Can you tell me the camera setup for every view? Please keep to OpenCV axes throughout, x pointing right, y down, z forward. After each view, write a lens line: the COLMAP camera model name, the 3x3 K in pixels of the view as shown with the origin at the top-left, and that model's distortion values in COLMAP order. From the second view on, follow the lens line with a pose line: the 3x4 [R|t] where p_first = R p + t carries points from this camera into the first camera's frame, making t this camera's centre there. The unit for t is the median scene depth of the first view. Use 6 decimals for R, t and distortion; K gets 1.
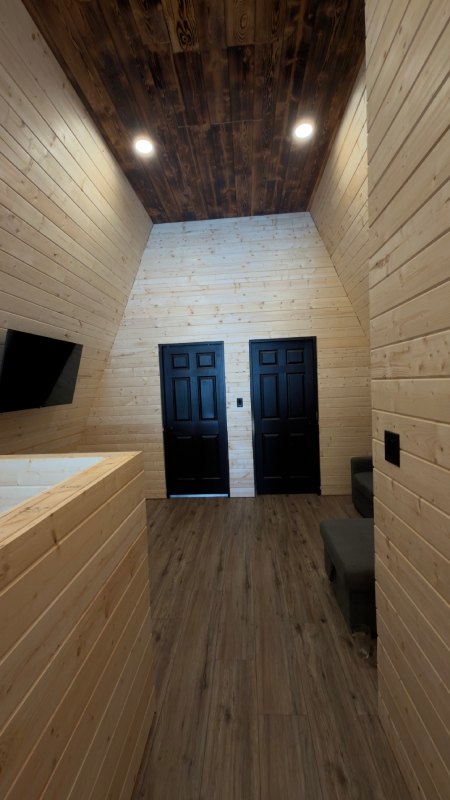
lens RADIAL K [[316.0, 0, 223.8], [0, 316.0, 399.7], [0, 0, 1]] dist [-0.001555, -0.000076]
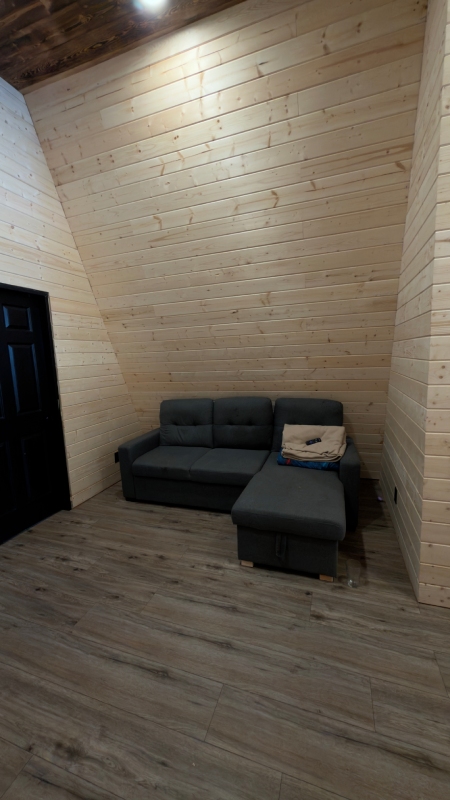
lens RADIAL K [[316.0, 0, 214.0], [0, 316.0, 400.0], [0, 0, 1]] dist [-0.001555, -0.000076]
pose [[0.294613, -0.098013, 0.950577, -0.449469], [0.069300, 0.994298, 0.081043, 0.010841], [-0.953100, 0.041999, 0.299726, 0.688091]]
